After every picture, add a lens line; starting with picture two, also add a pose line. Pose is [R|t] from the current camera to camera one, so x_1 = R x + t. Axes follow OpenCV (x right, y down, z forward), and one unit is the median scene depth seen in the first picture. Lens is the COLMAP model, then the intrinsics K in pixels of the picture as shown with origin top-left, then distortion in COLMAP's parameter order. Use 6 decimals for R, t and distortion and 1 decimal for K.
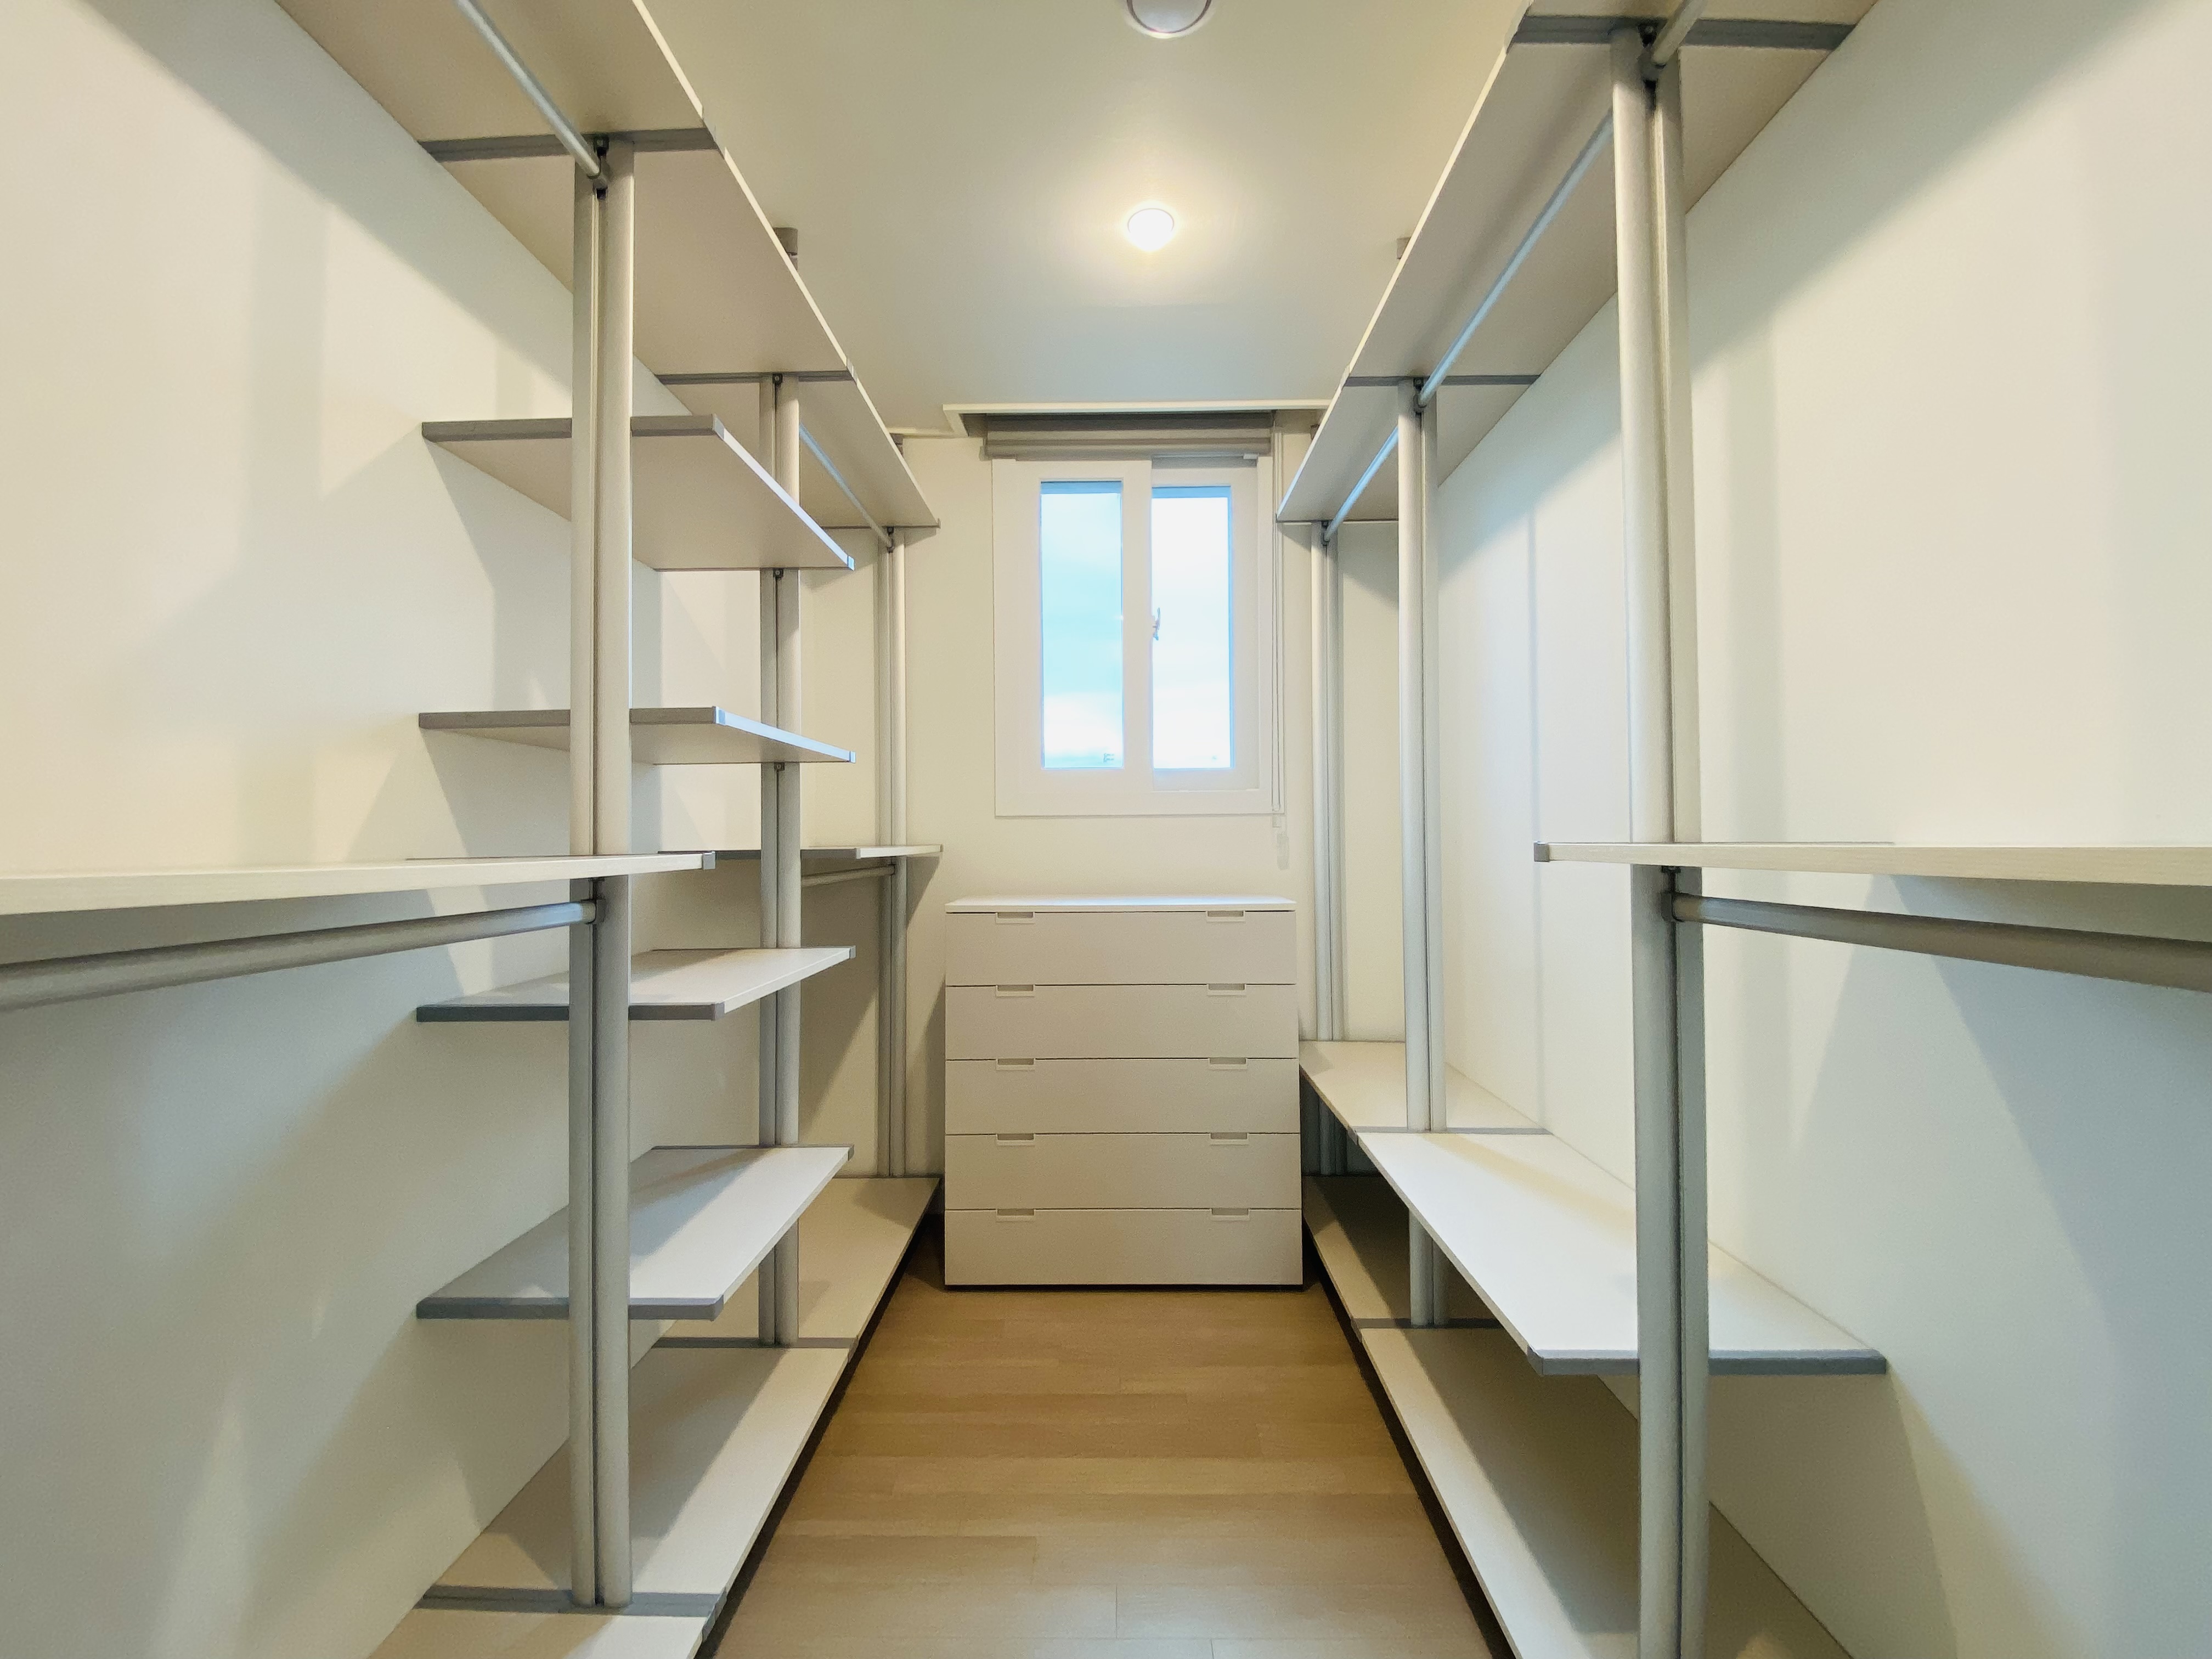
lens RADIAL K [[895.1, 0, 1104.2], [0, 895.1, 824.7], [0, 0, 1]] dist [0.024263, -0.021456]
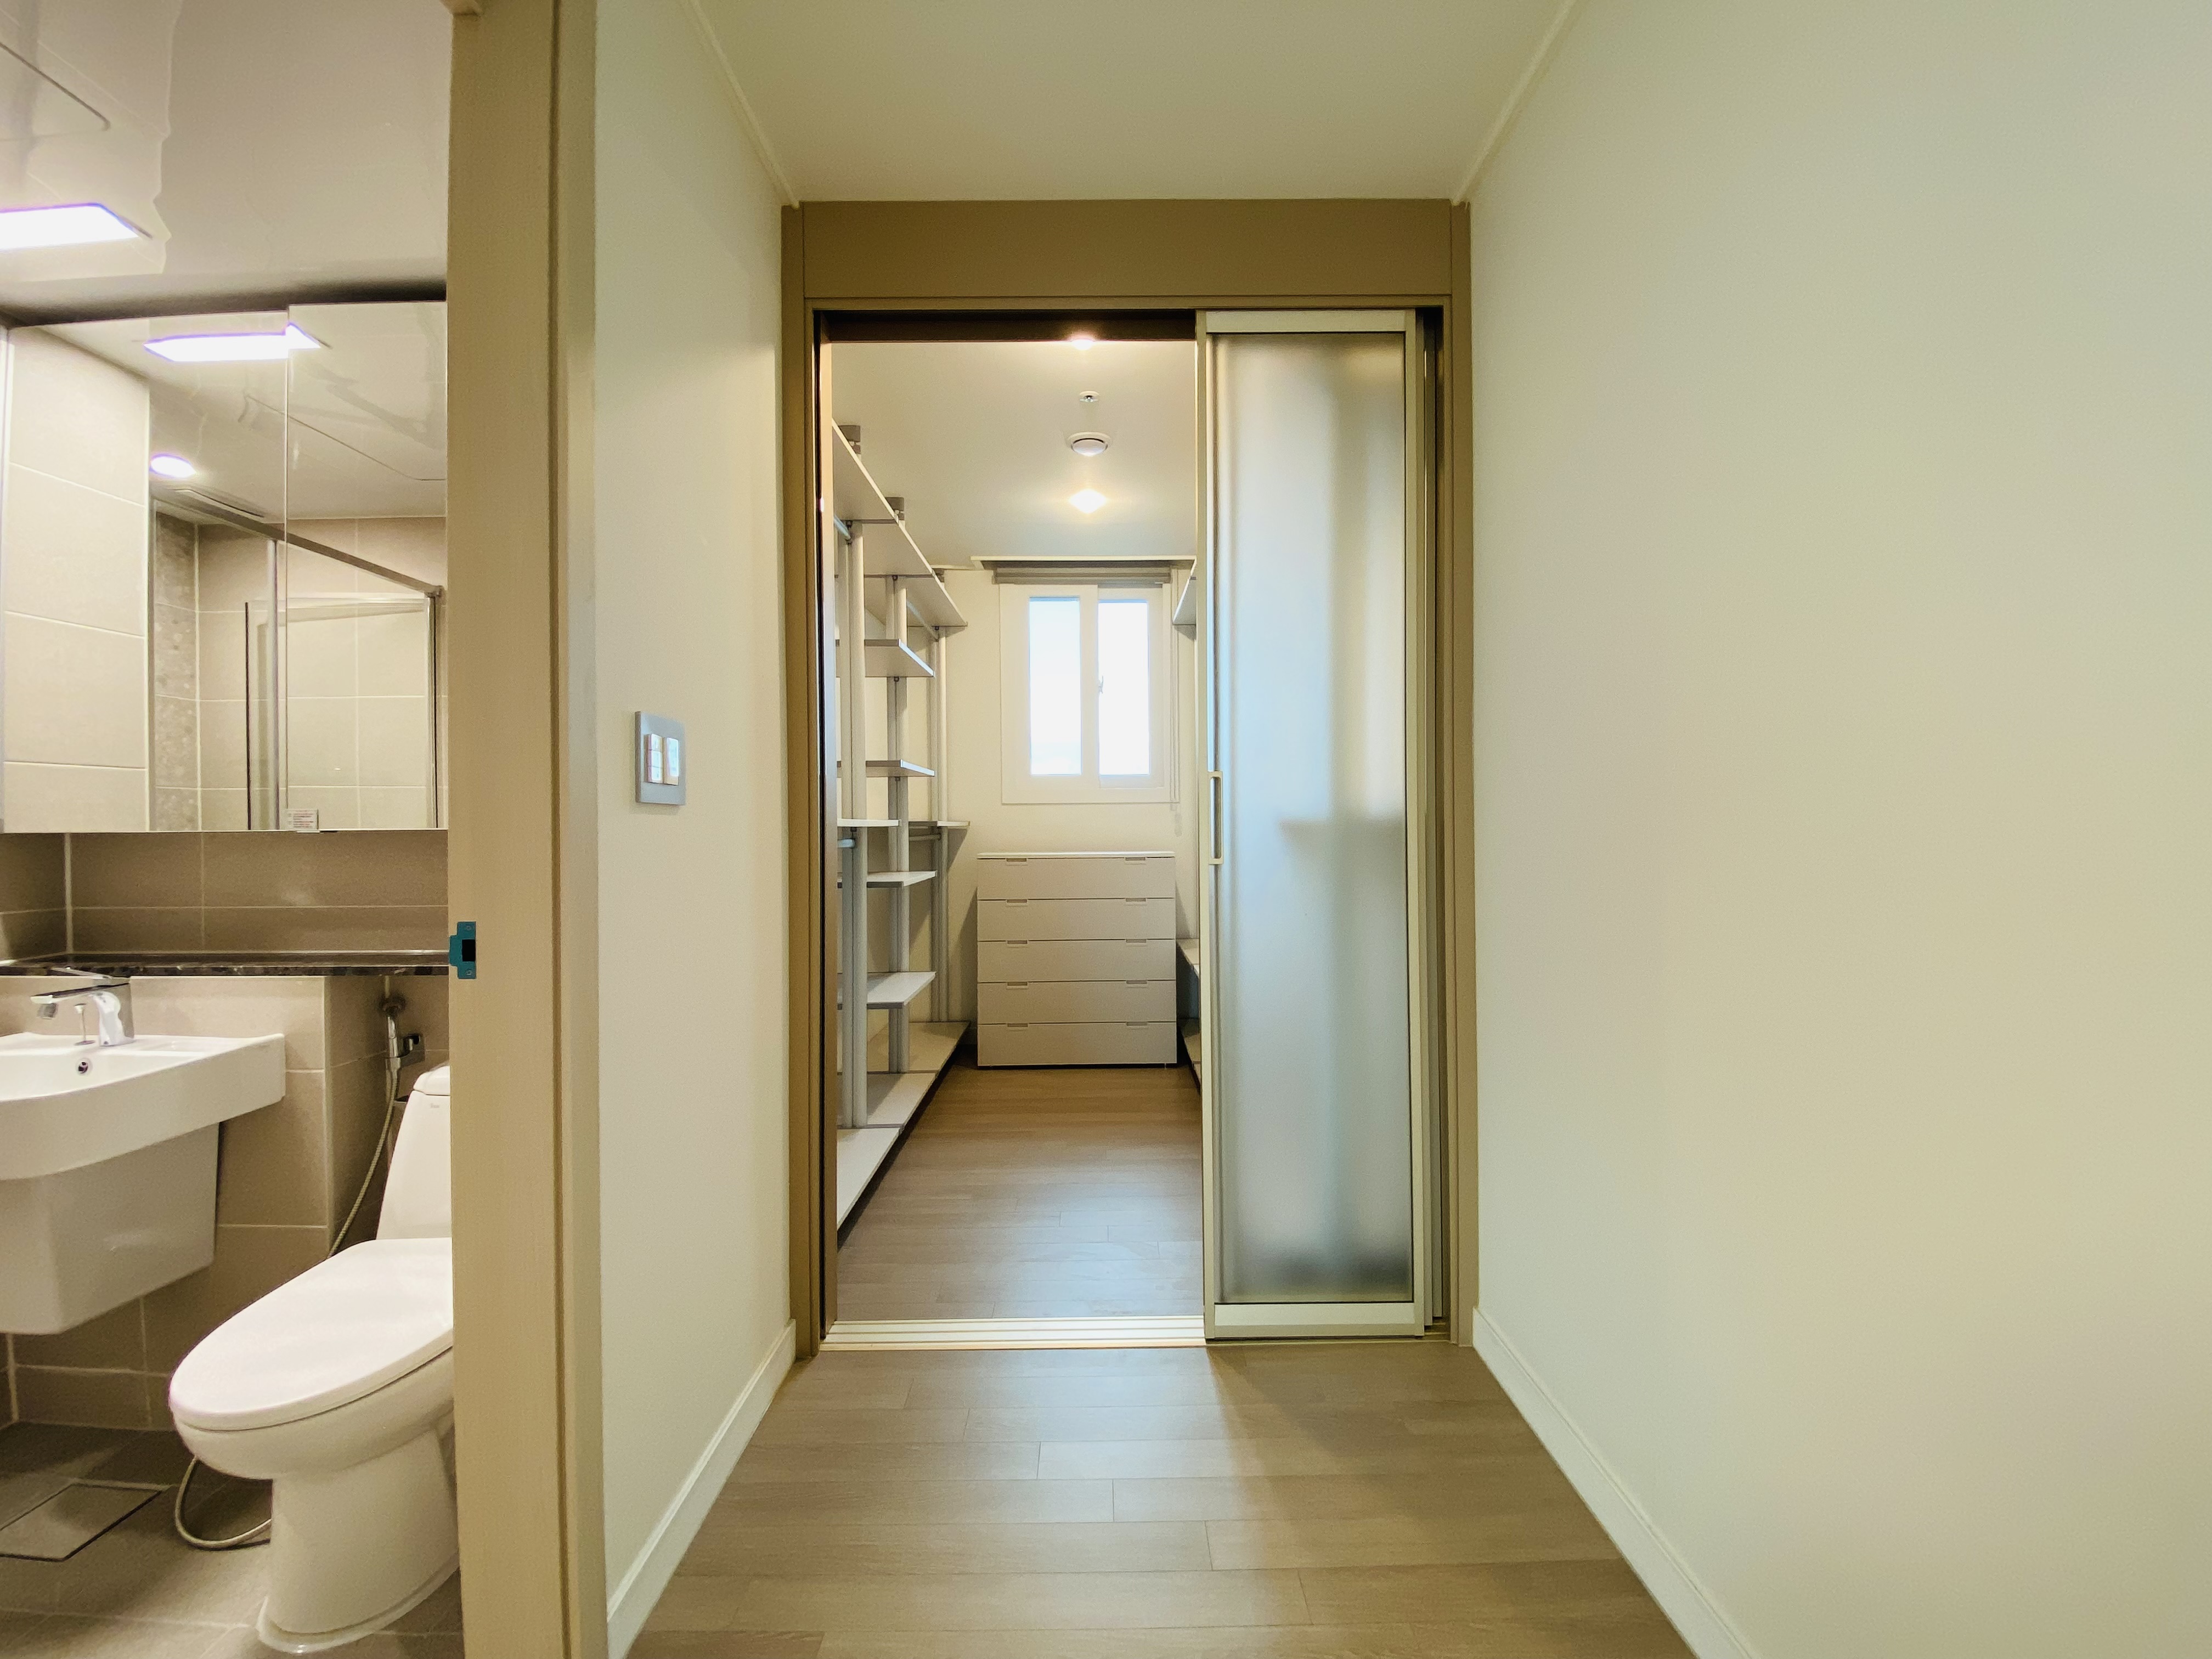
lens RADIAL K [[895.1, 0, 1104.2], [0, 895.1, 824.7], [0, 0, 1]] dist [0.024263, -0.021456]
pose [[0.999756, -0.000354, 0.022085, 0.033271], [-0.000040, 0.999841, 0.017805, 0.000116], [-0.022088, -0.017802, 0.999598, -0.728000]]
